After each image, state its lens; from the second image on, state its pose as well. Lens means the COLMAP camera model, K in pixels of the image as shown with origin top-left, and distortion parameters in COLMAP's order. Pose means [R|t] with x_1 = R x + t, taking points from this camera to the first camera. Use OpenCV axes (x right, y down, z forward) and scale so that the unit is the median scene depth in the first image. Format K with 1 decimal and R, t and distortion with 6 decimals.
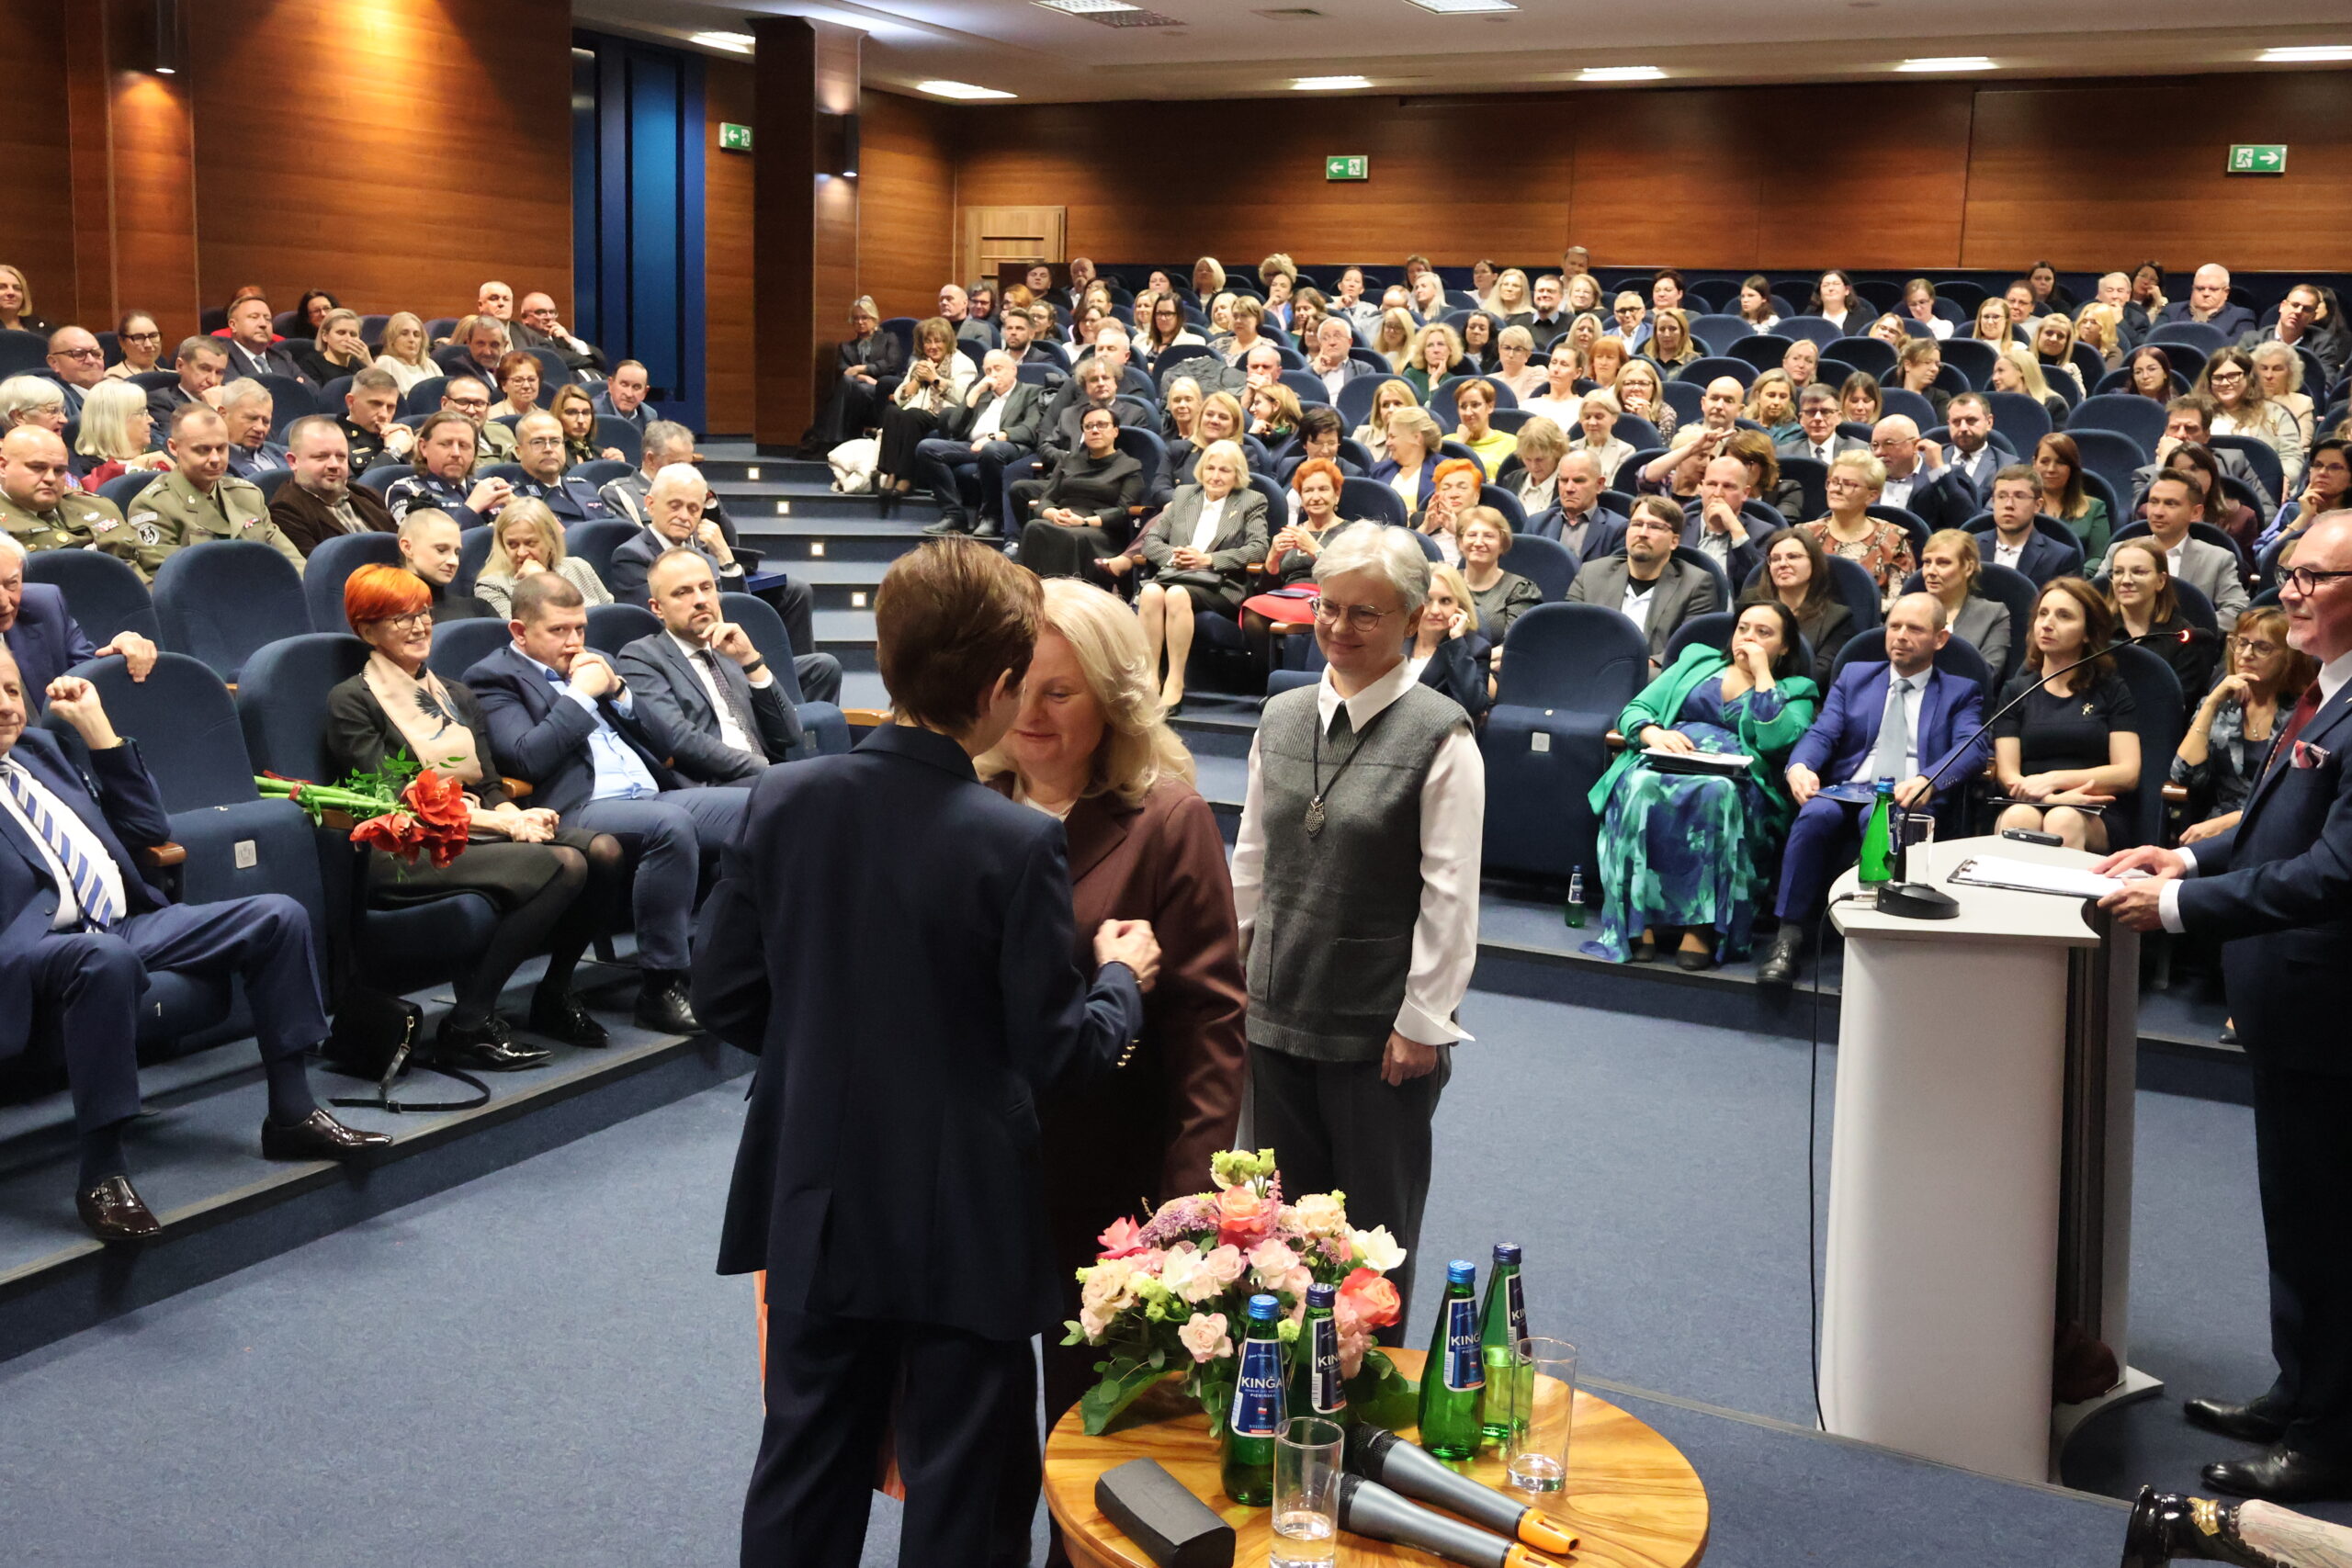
lens RADIAL K [[2429.5, 0, 1171.4], [0, 2429.5, 790.1], [0, 0, 1]] dist [-0.003128, 0.000000]
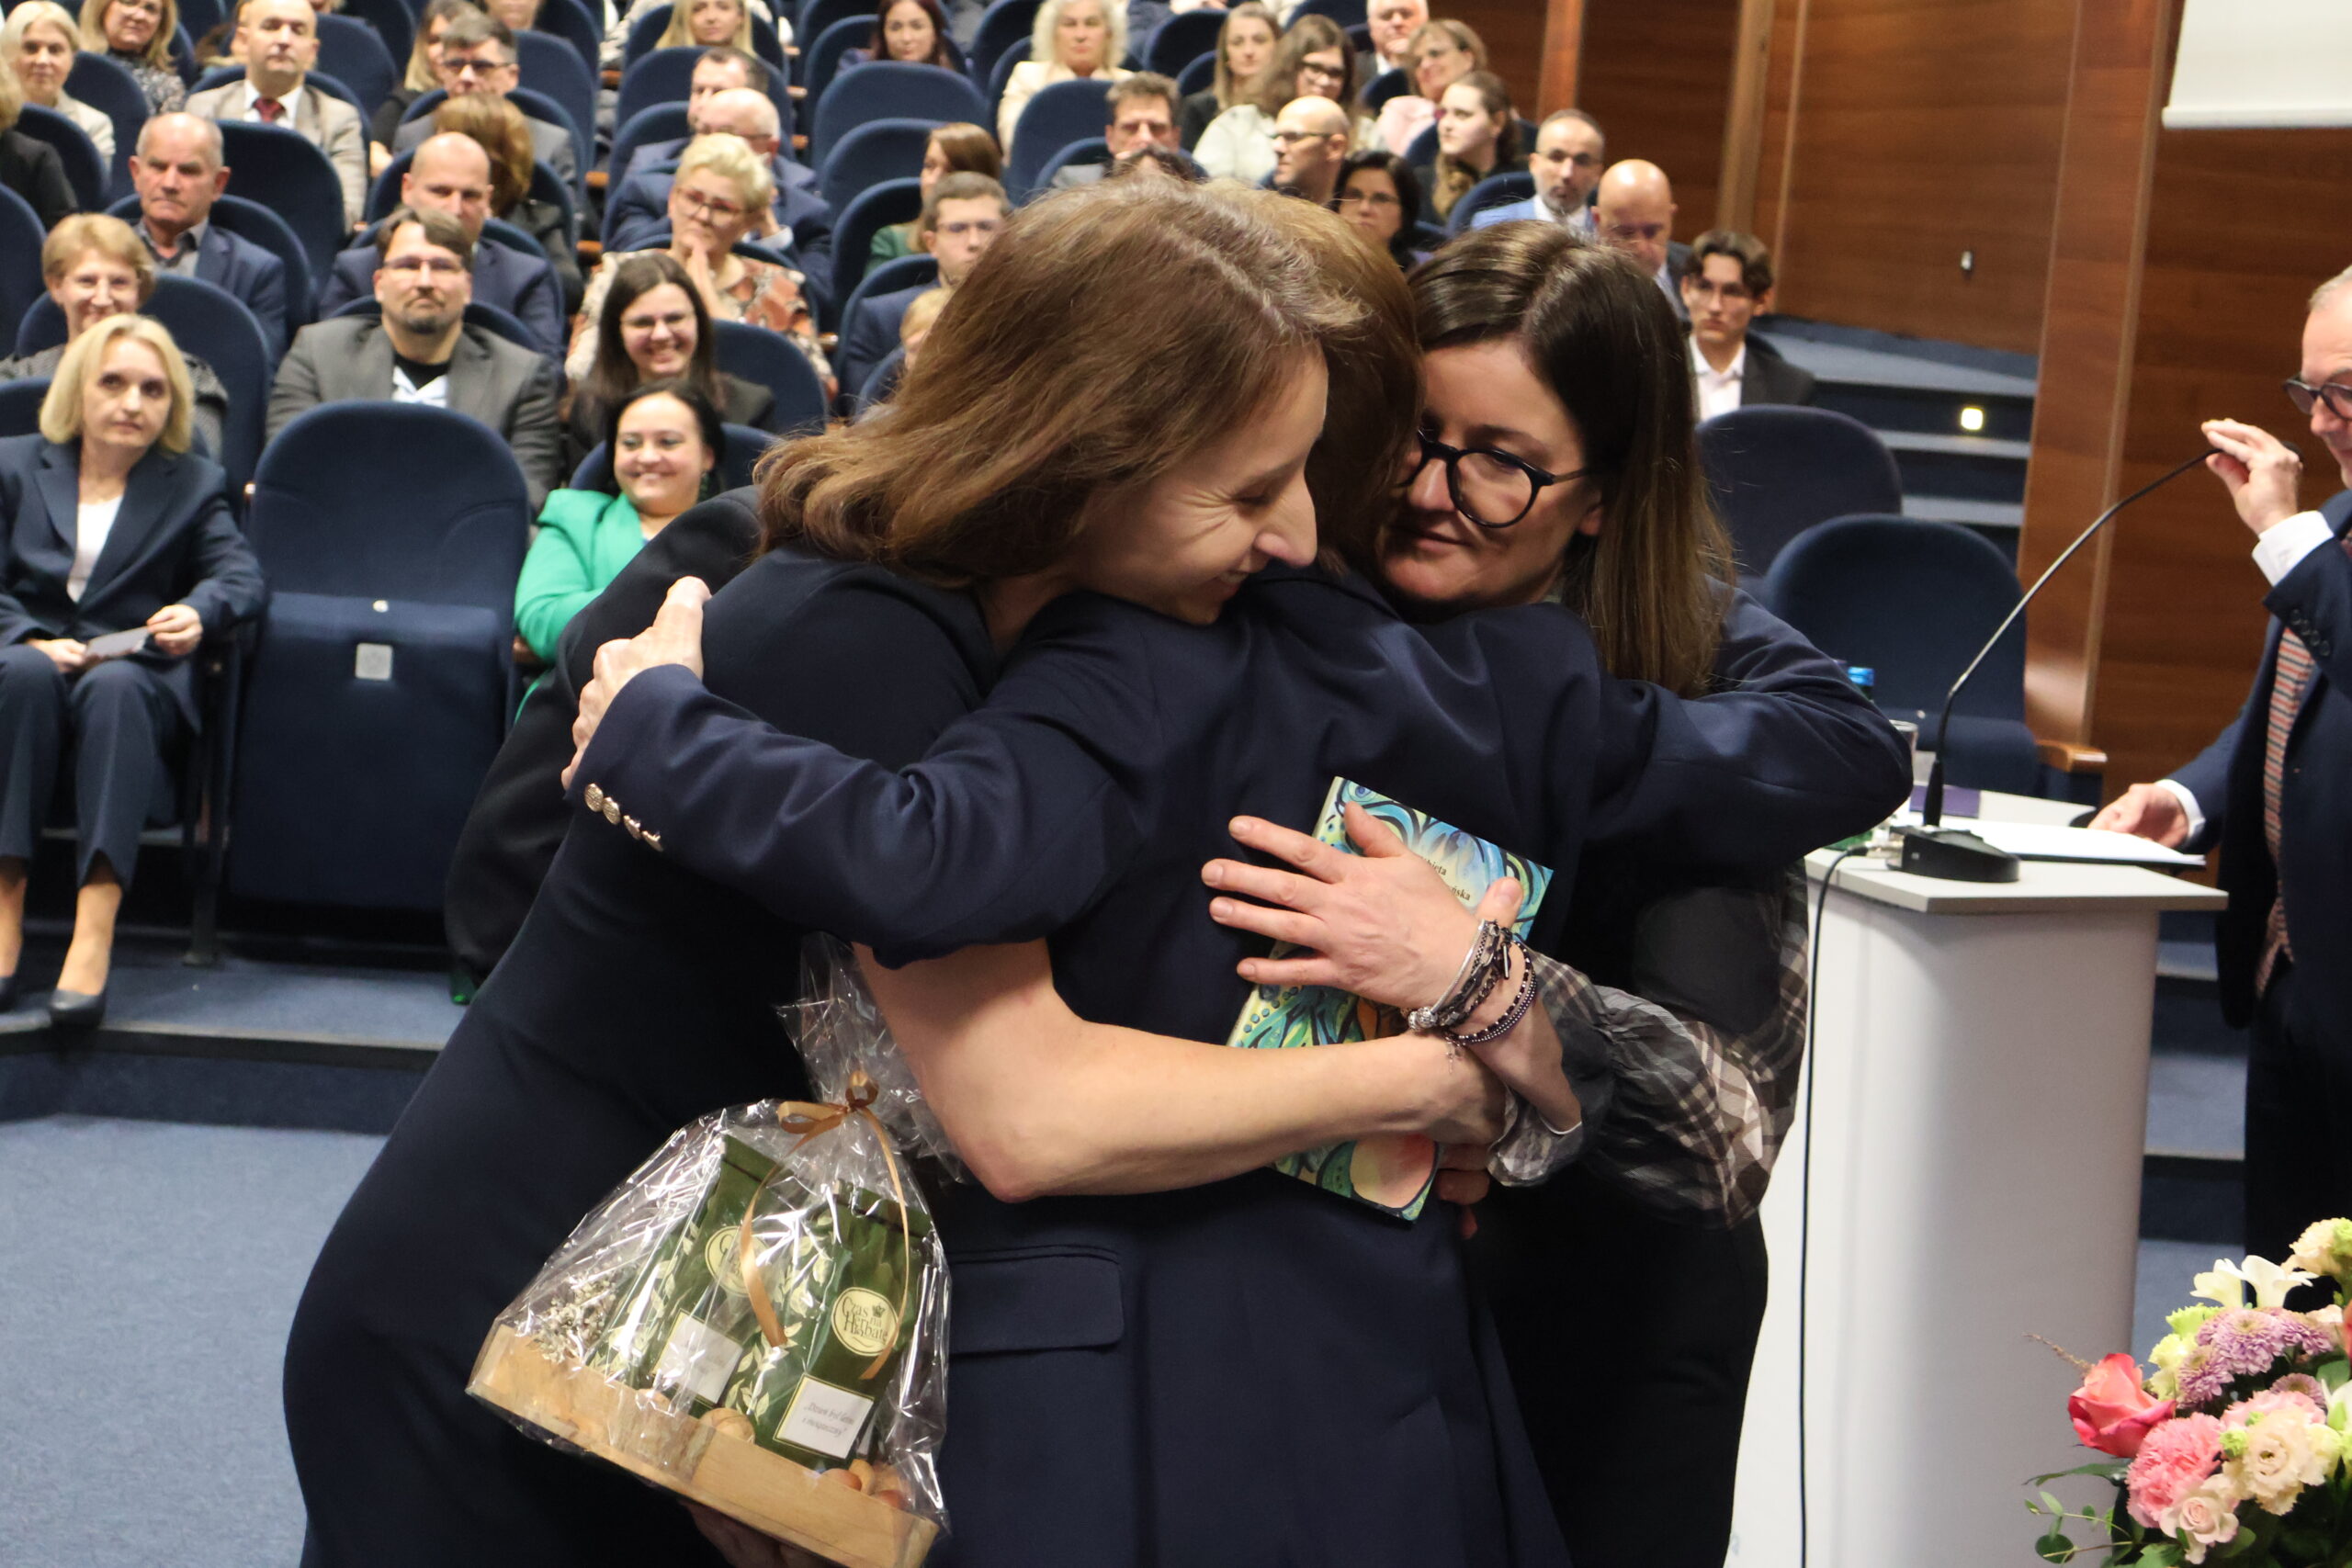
lens RADIAL K [[4675.8, 0, 1178.8], [0, 4675.8, 776.4], [0, 0, 1]] dist [0.015517, 0.000000]
pose [[0.828340, -0.032214, 0.559299, -0.182820], [0.035835, 0.999348, 0.004488, 0.004658], [-0.559078, 0.016325, 0.828954, 0.038945]]
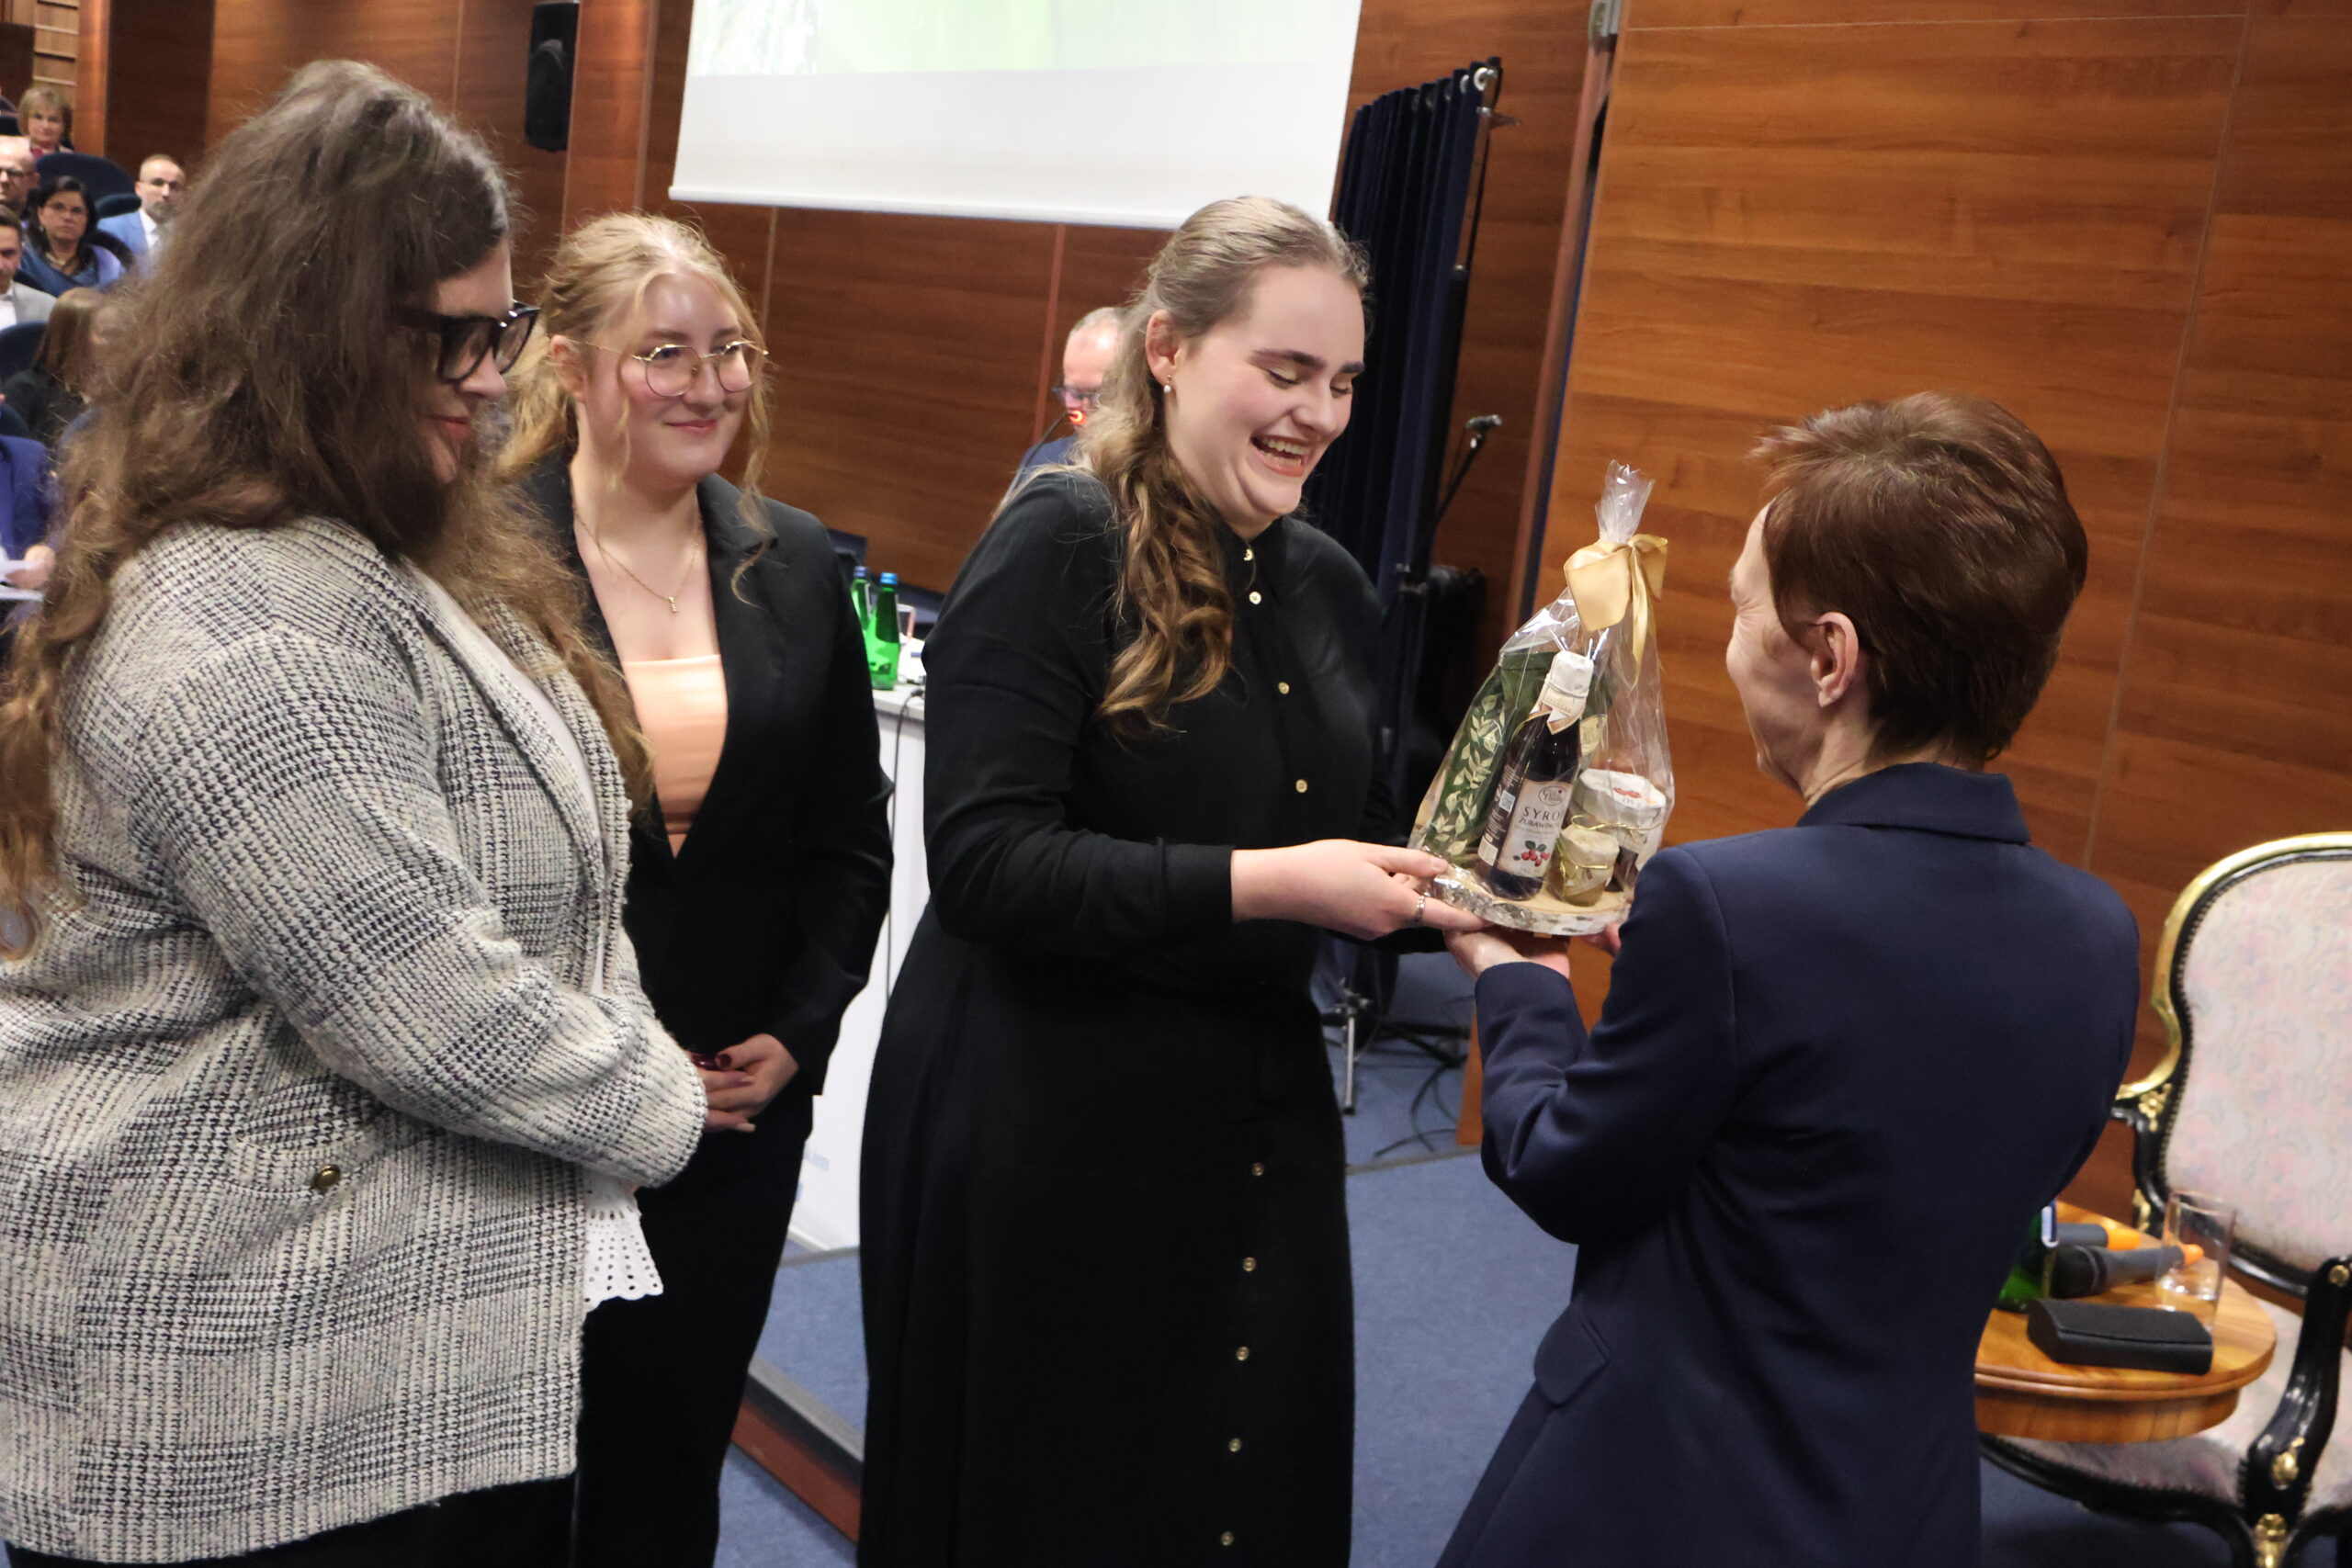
lens RADIAL K [[2429.5, 0, 1169.9], [0, 2429.5, 804.7], [0, 0, 1]] dist [-0.003128, 0.000000]
pose [[0.390279, -0.150037, 0.908389, -0.198012], [0.043573, 0.988537, 0.144554, -0.016676], [-0.919665, -0.016835, 0.392343, 0.181686]]
